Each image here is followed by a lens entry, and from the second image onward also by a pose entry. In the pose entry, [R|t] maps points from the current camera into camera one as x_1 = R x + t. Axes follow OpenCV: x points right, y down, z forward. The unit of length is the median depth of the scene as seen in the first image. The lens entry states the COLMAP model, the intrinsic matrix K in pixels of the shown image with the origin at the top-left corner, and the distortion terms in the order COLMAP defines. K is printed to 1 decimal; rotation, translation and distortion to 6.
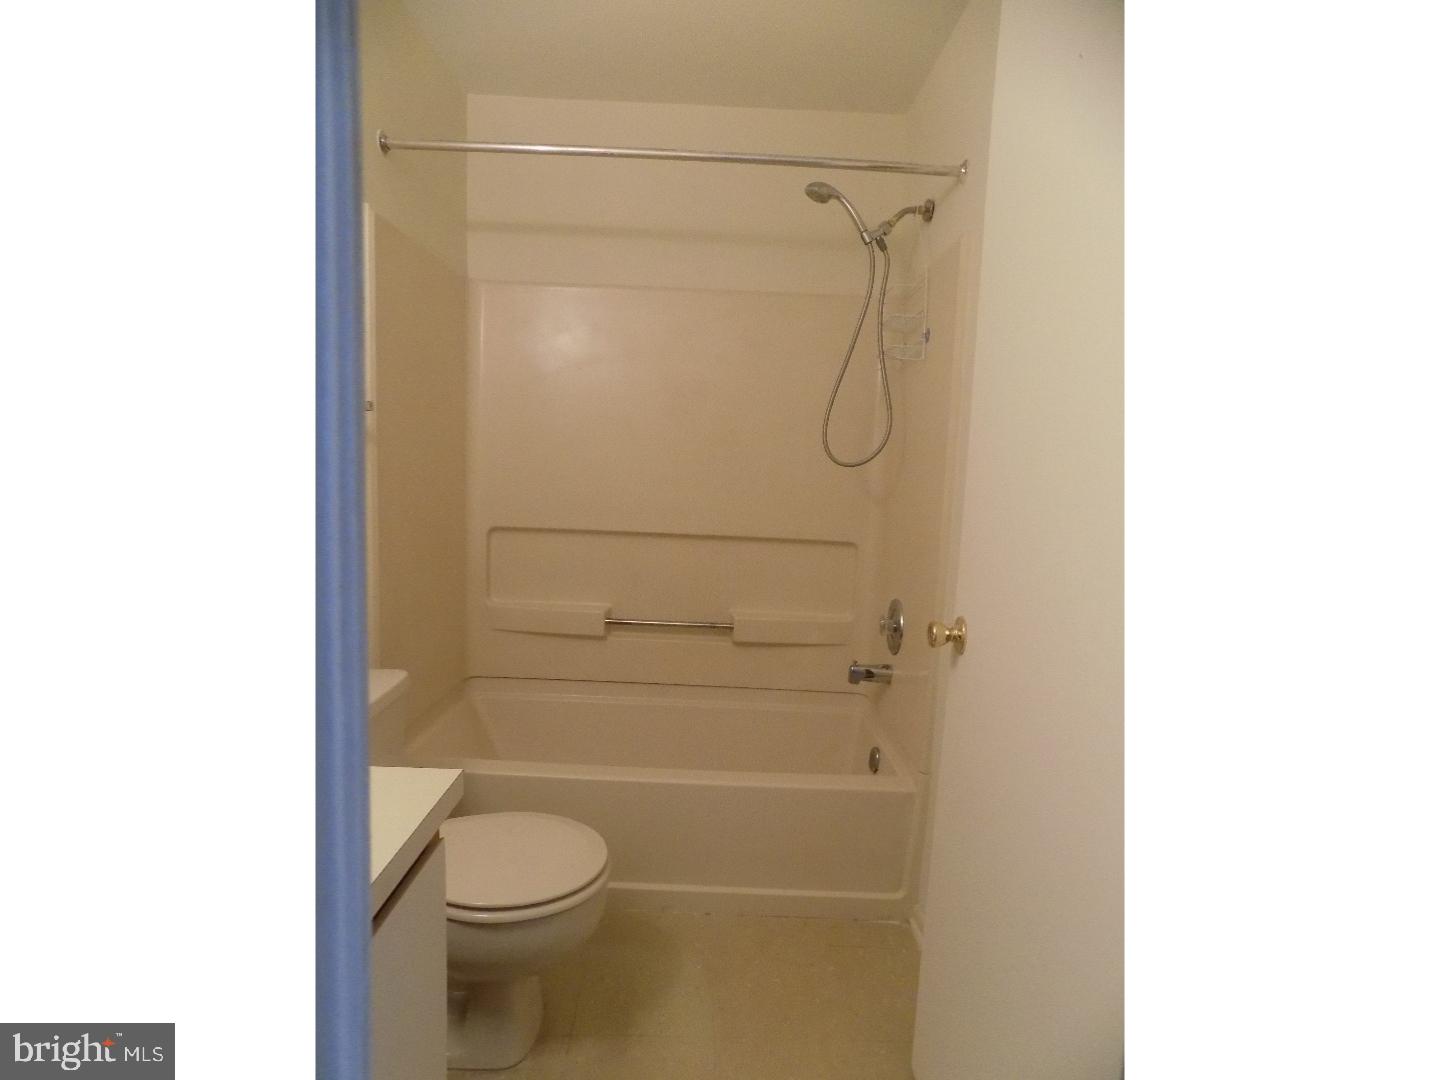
lens RADIAL K [[741.6, 0, 704.4], [0, 741.6, 539.4], [0, 0, 1]] dist [-0.003035, 0.000415]
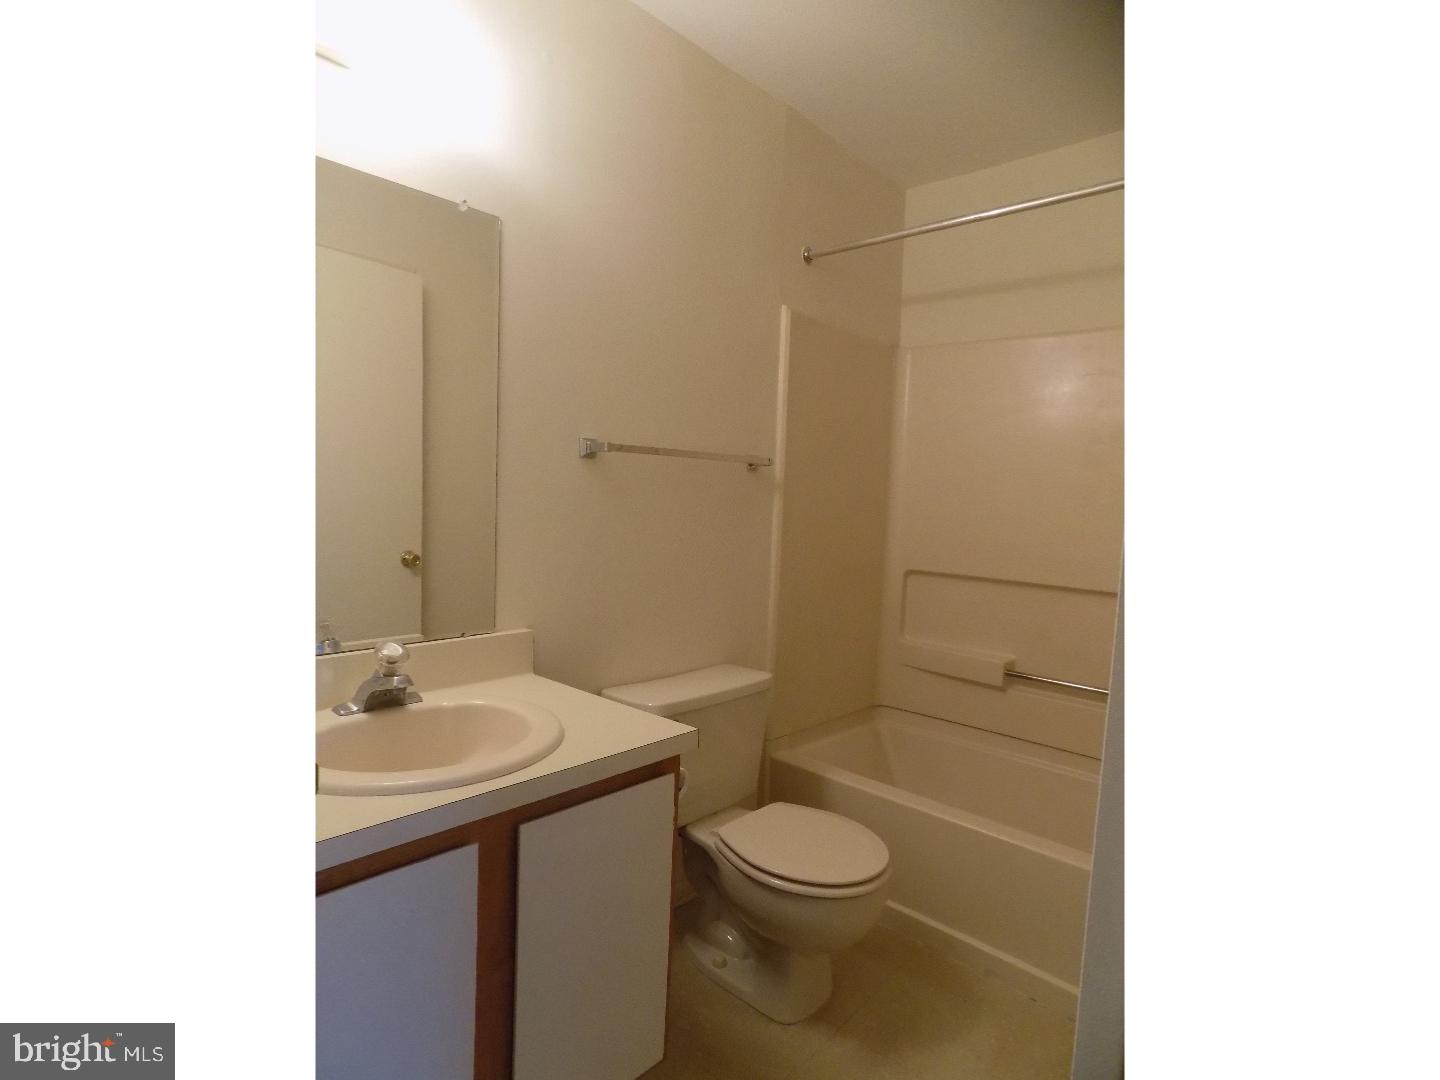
lens RADIAL K [[741.6, 0, 704.4], [0, 741.6, 539.4], [0, 0, 1]] dist [-0.003035, 0.000415]
pose [[0.726402, 0.033692, -0.686444, 0.248755], [-0.085012, 0.995532, -0.041098, 0.009684], [0.681992, 0.088210, 0.726021, 0.004516]]
